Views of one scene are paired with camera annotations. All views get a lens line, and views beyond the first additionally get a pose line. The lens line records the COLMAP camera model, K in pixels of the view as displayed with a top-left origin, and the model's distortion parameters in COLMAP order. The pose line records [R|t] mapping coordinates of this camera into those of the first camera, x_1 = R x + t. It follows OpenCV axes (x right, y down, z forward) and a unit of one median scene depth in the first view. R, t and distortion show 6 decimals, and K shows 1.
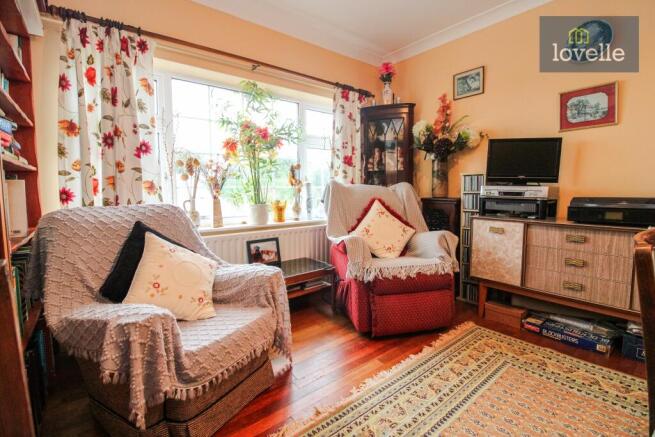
lens RADIAL K [[302.4, 0, 328.4], [0, 302.4, 212.2], [0, 0, 1]] dist [-0.007335, -0.000651]
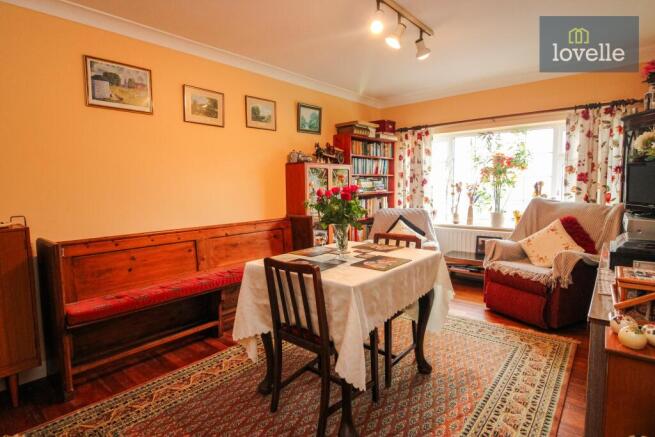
lens RADIAL K [[345.3, 0, 327.5], [0, 345.3, 218.5], [0, 0, 1]] dist [-0.000231, -0.000100]
pose [[0.184323, 0.099364, -0.977830, 1.625513], [-0.061376, 0.994099, 0.089448, -0.127569], [0.980948, 0.043528, 0.189334, -0.111937]]
